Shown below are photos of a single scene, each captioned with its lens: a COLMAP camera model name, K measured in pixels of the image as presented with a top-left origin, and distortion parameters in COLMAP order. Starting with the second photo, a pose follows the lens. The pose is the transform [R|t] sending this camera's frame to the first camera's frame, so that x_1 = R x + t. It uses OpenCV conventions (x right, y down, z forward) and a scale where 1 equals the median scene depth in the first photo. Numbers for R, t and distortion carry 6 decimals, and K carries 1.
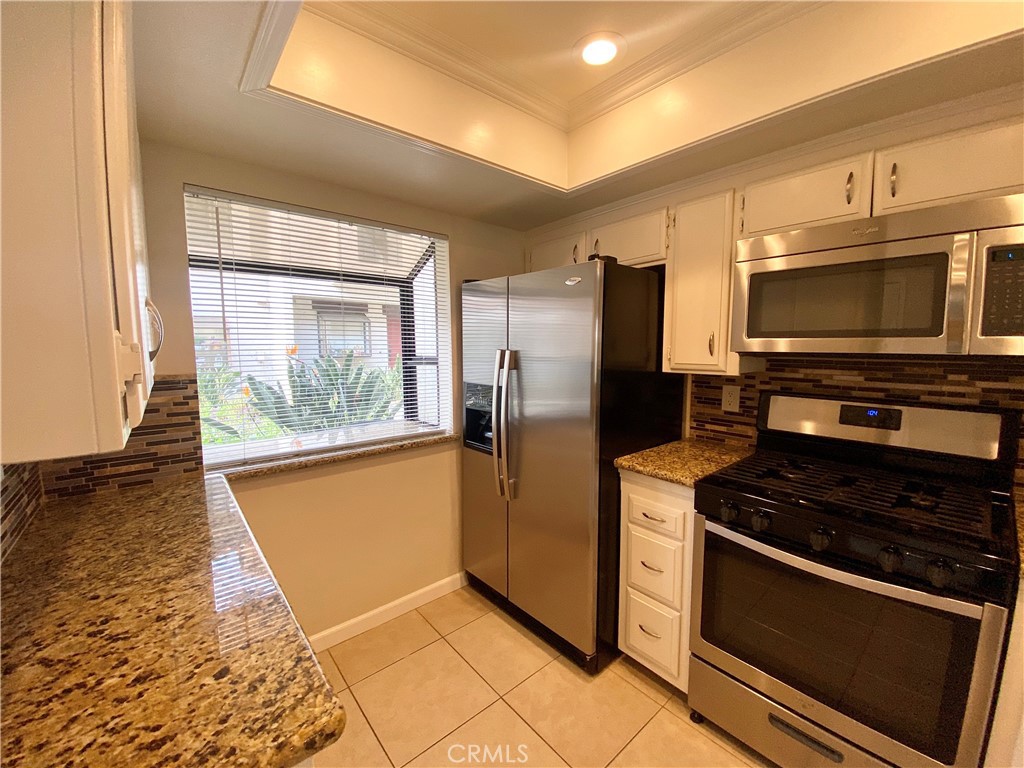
lens RADIAL K [[411.1, 0, 512.0], [0, 411.1, 384.0], [0, 0, 1]] dist [0.017338, -0.019407]
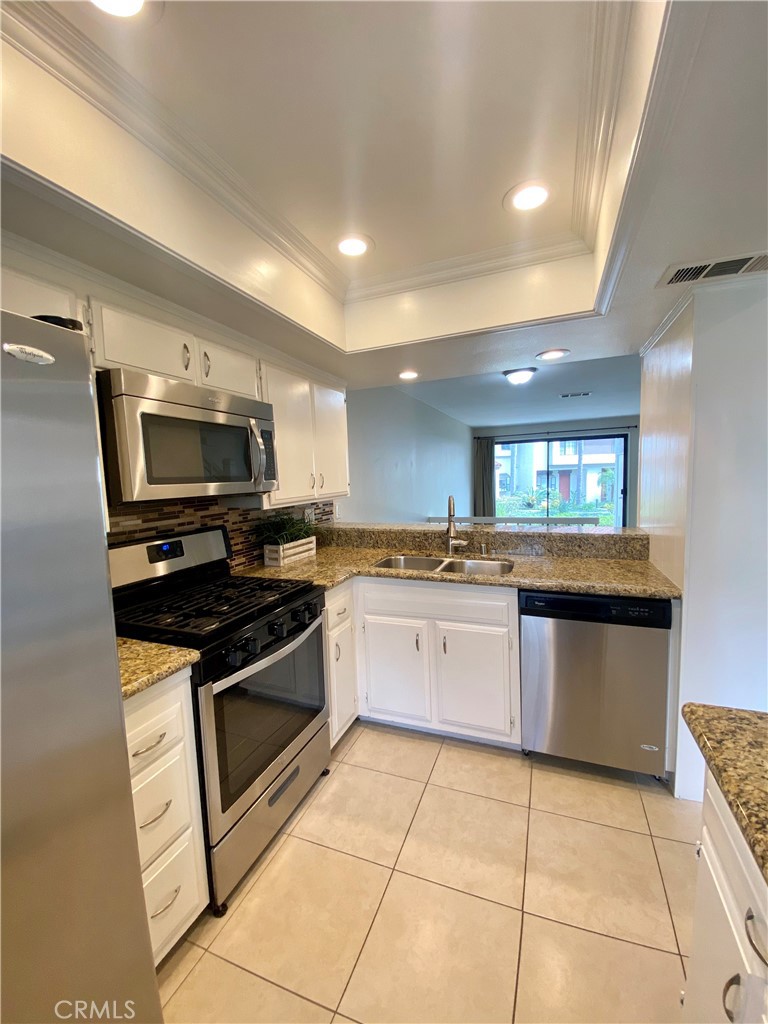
lens RADIAL K [[411.1, 0, 384.0], [0, 411.1, 512.0], [0, 0, 1]] dist [0.017338, -0.019407]
pose [[-0.467312, -0.059324, 0.882100, -0.468720], [0.121328, 0.984003, 0.130454, -0.111168], [-0.875727, 0.167987, -0.452639, 0.995010]]
